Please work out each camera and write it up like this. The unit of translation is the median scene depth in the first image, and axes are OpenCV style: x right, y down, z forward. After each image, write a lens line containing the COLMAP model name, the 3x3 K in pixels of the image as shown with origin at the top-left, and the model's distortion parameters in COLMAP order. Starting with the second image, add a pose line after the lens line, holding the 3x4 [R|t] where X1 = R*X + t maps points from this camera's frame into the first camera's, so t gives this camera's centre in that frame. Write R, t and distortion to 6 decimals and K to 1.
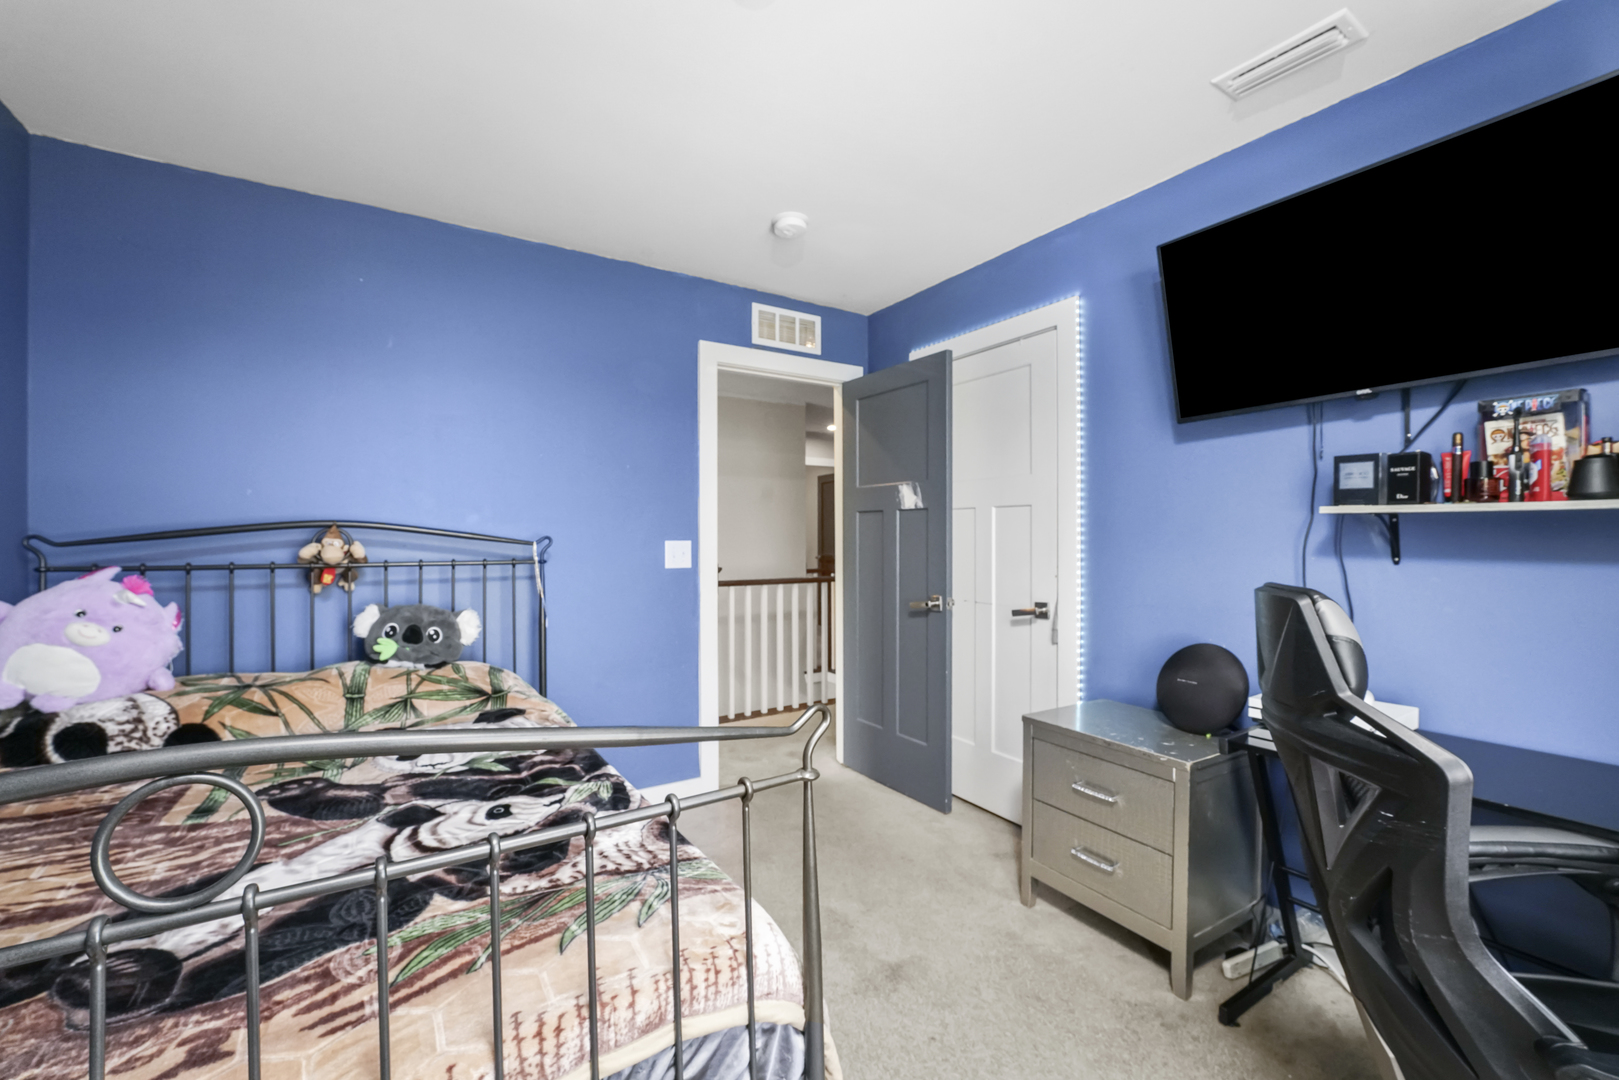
lens RADIAL K [[670.9, 0, 809.5], [0, 670.9, 540.0], [0, 0, 1]] dist [0.000013, -0.000002]
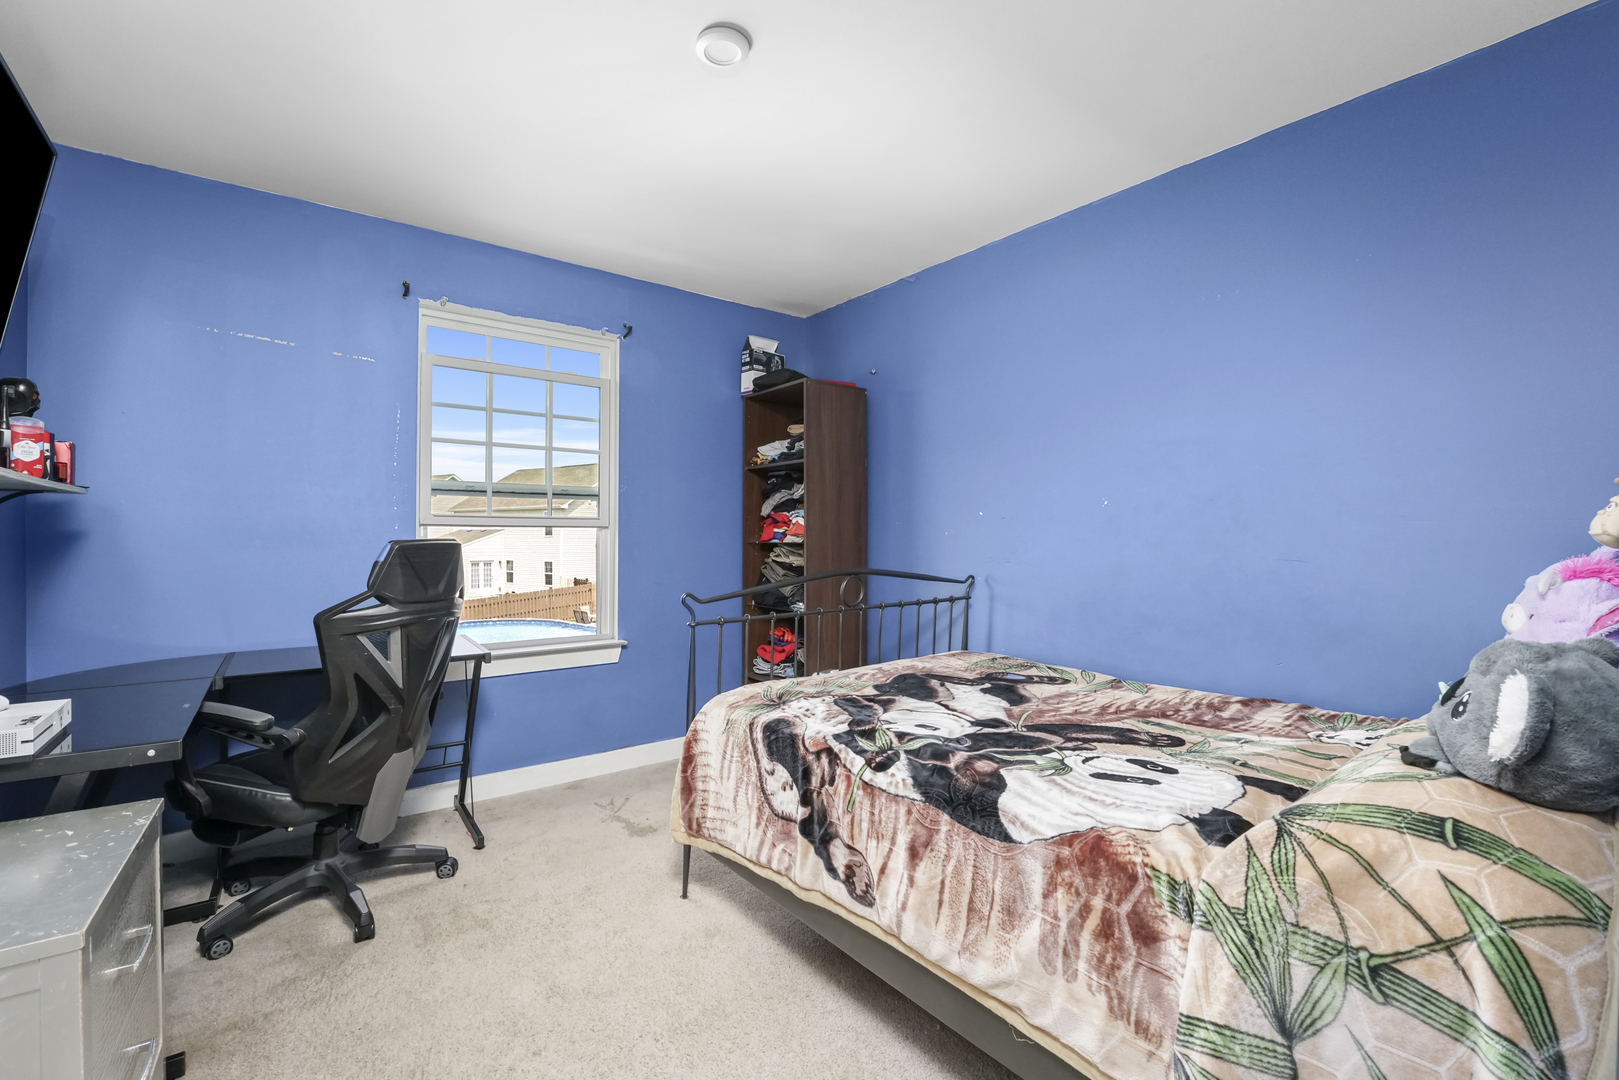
lens RADIAL K [[693.4, 0, 809.5], [0, 693.4, 540.0], [0, 0, 1]] dist [0.000020, -0.000002]
pose [[-0.994839, -0.002209, -0.101445, -0.098803], [-0.002764, 0.999982, 0.005339, 0.042664], [0.101431, 0.005592, -0.994827, 1.995513]]
